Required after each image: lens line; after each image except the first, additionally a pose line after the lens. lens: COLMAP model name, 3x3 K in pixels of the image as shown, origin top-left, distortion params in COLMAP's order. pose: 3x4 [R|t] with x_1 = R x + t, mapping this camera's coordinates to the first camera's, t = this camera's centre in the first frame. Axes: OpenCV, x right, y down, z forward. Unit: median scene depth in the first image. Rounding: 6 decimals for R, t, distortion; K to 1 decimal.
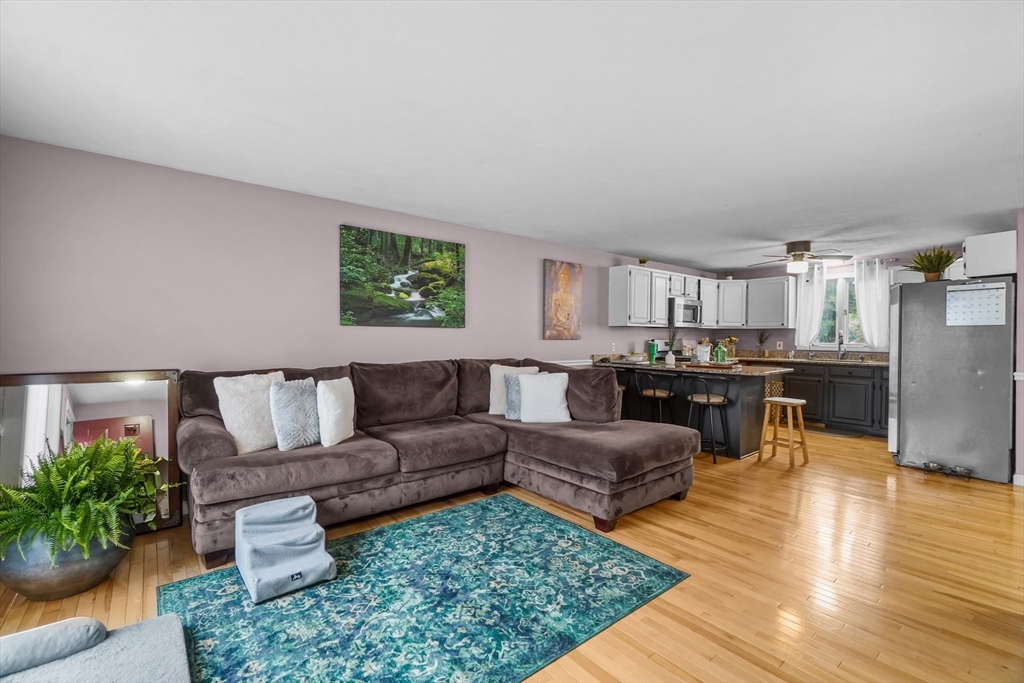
lens RADIAL K [[448.7, 0, 507.8], [0, 448.7, 339.5], [0, 0, 1]] dist [-0.002087, -0.000496]
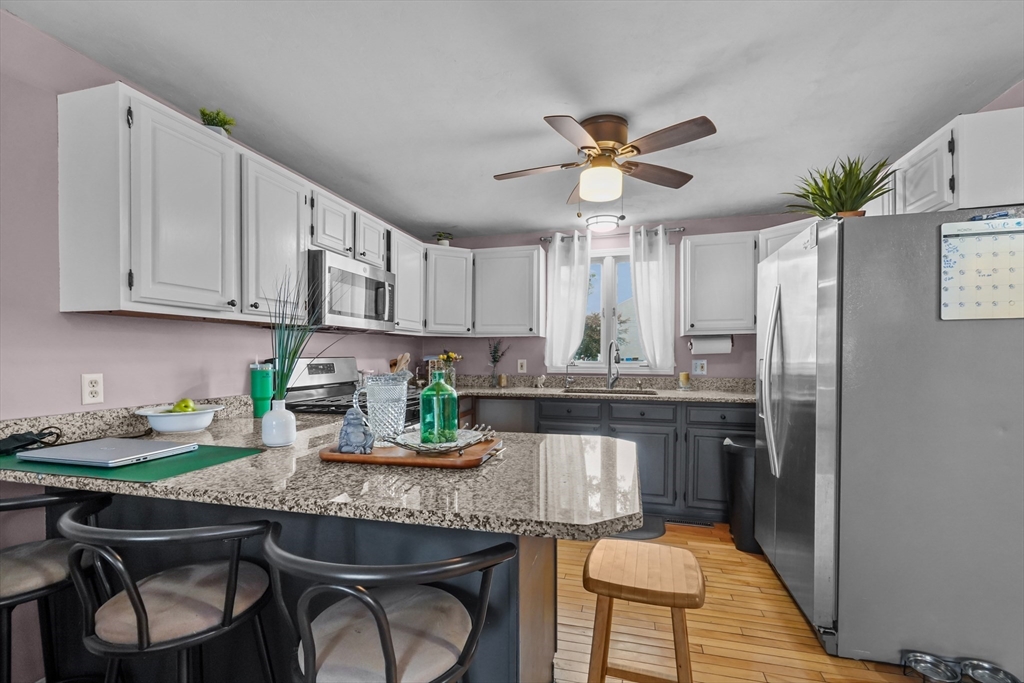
lens RADIAL K [[446.1, 0, 512.5], [0, 446.1, 363.4], [0, 0, 1]] dist [-0.000476, -0.000140]
pose [[0.806155, -0.016385, 0.591478, 0.427383], [0.008084, 0.999828, 0.016678, -0.000558], [-0.591650, -0.008664, 0.806149, 0.921712]]
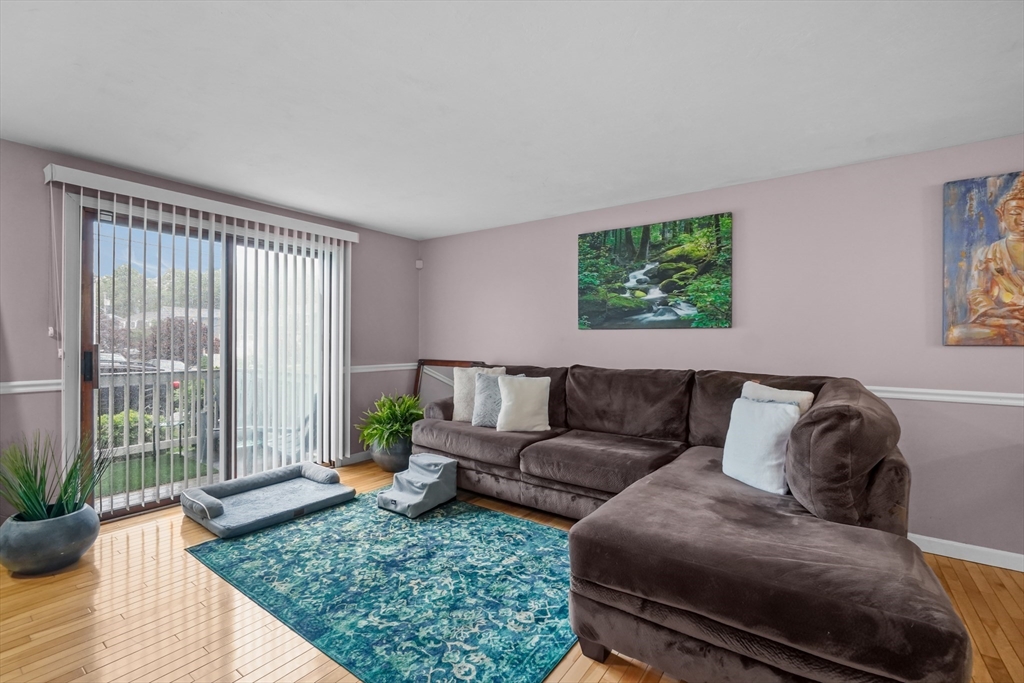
lens RADIAL K [[448.7, 0, 507.8], [0, 448.7, 339.5], [0, 0, 1]] dist [-0.002087, -0.000496]
pose [[0.257628, -0.007644, -0.966214, 0.562988], [-0.009974, 0.999894, -0.010570, 0.004368], [0.966193, 0.012360, 0.257525, 0.524401]]
